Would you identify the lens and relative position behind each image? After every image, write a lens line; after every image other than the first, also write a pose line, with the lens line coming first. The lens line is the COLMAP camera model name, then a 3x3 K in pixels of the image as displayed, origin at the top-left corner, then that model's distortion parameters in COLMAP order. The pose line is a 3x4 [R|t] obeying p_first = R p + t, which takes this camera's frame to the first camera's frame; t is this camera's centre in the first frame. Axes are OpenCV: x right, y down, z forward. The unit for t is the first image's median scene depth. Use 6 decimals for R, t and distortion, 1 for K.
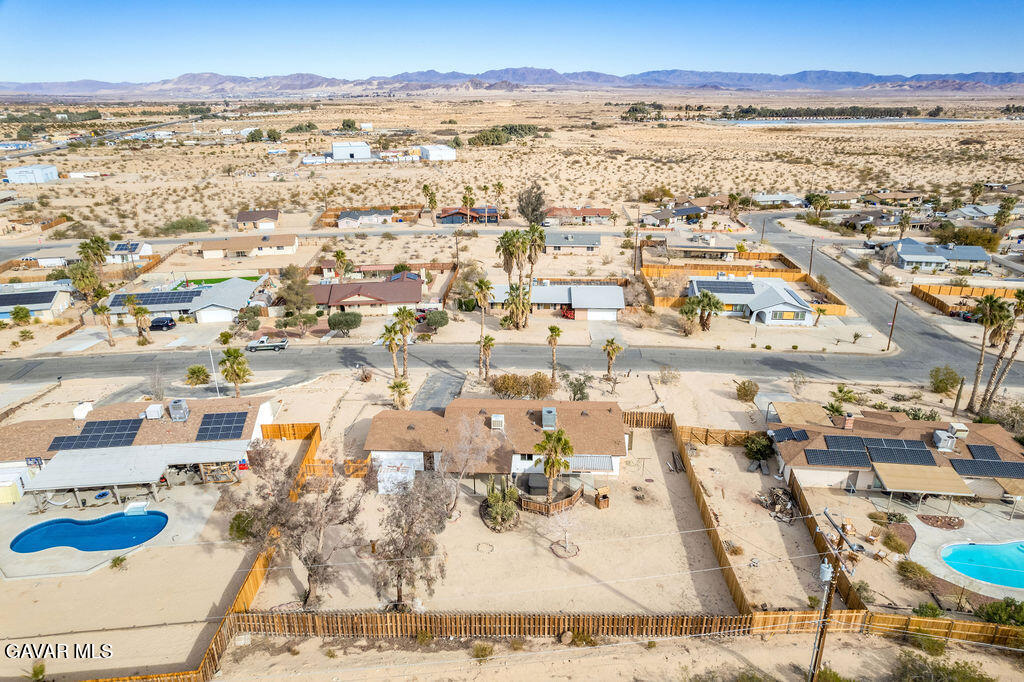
lens RADIAL K [[653.3, 0, 515.1], [0, 653.3, 343.4], [0, 0, 1]] dist [-0.044869, 0.041001]
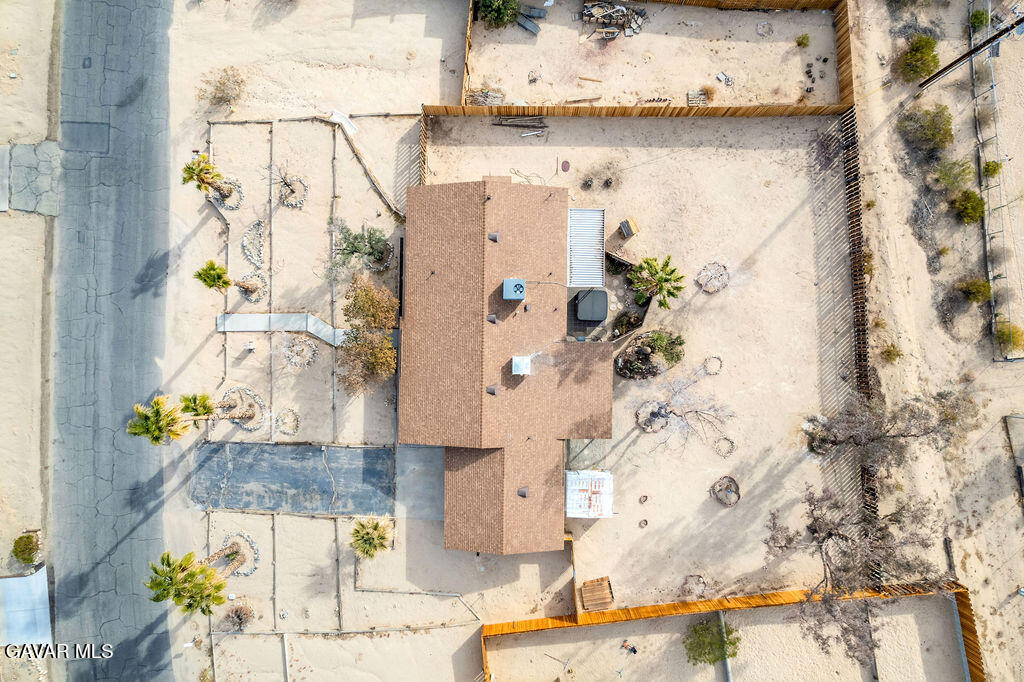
lens RADIAL K [[653.3, 0, 517.9], [0, 653.3, 338.4], [0, 0, 1]] dist [-0.044869, 0.041001]
pose [[-0.039573, -0.999036, 0.019014, -0.003966], [0.376531, 0.002717, 0.926400, -0.175222], [-0.925559, 0.043819, 0.376060, 0.254276]]
